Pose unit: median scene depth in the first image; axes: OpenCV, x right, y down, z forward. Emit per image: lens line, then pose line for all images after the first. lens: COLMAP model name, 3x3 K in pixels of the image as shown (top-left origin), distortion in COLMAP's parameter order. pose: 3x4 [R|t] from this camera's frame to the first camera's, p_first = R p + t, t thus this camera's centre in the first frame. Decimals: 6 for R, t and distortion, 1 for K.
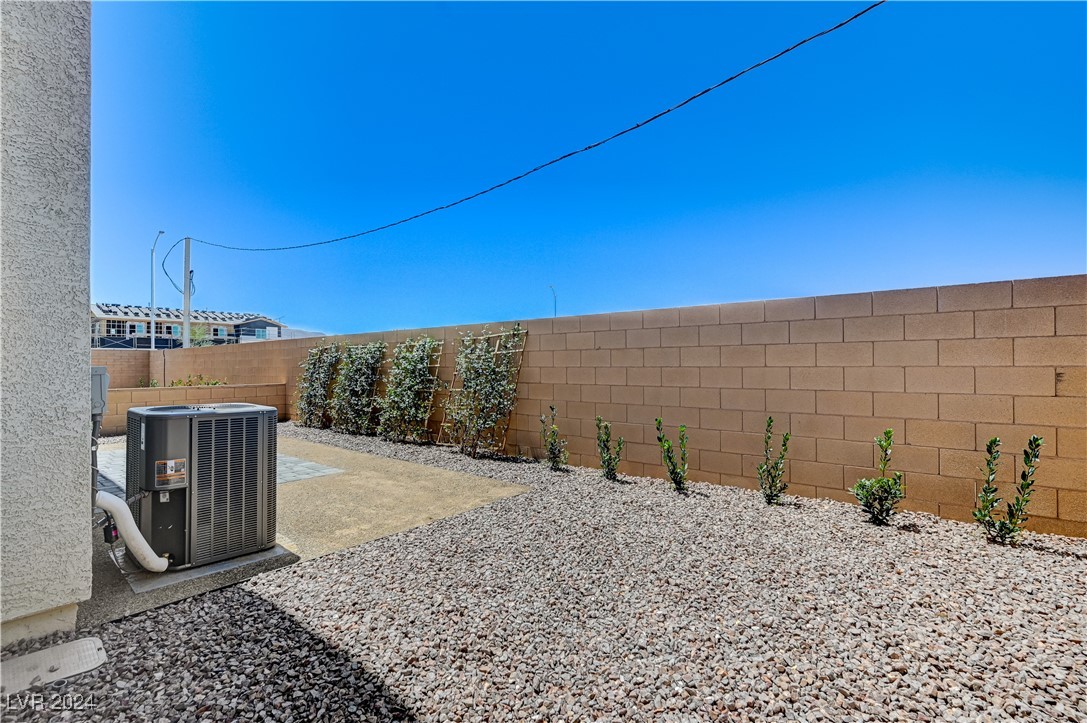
lens RADIAL K [[488.0, 0, 540.3], [0, 488.0, 363.6], [0, 0, 1]] dist [-0.002810, -0.000248]
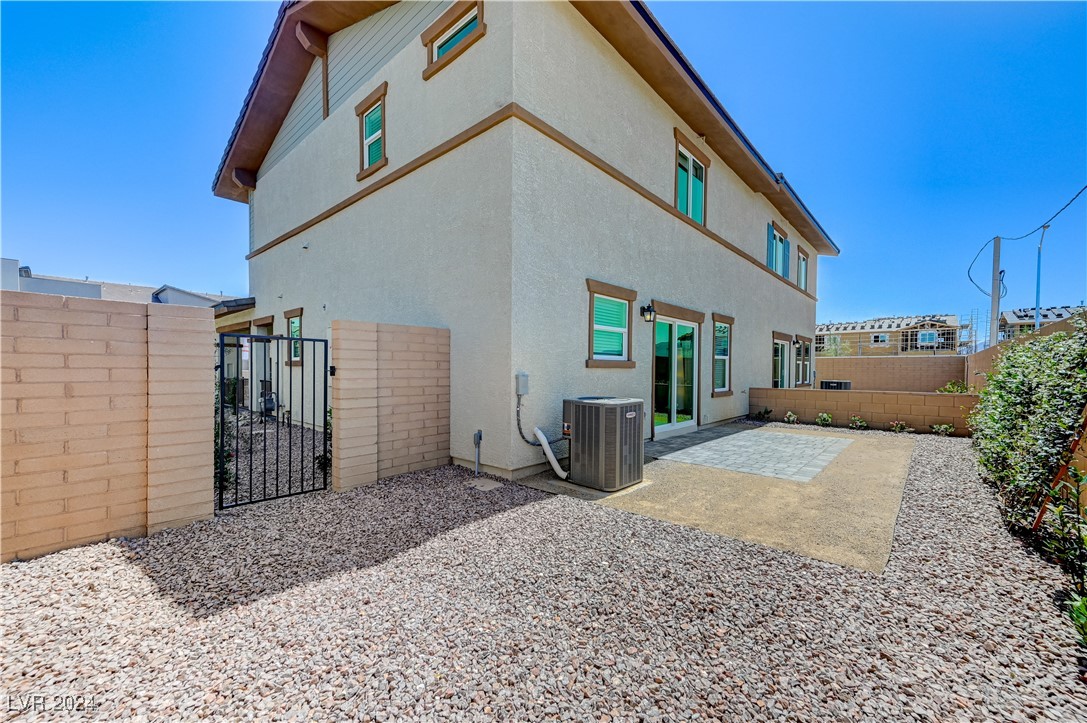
lens RADIAL K [[433.3, 0, 541.6], [0, 433.3, 368.0], [0, 0, 1]] dist [0.013605, 0.000344]
pose [[-0.011285, 0.007390, -0.999909, 0.630459], [-0.007632, 0.999943, 0.007476, -0.012792], [0.999907, 0.007716, -0.011228, 0.635887]]
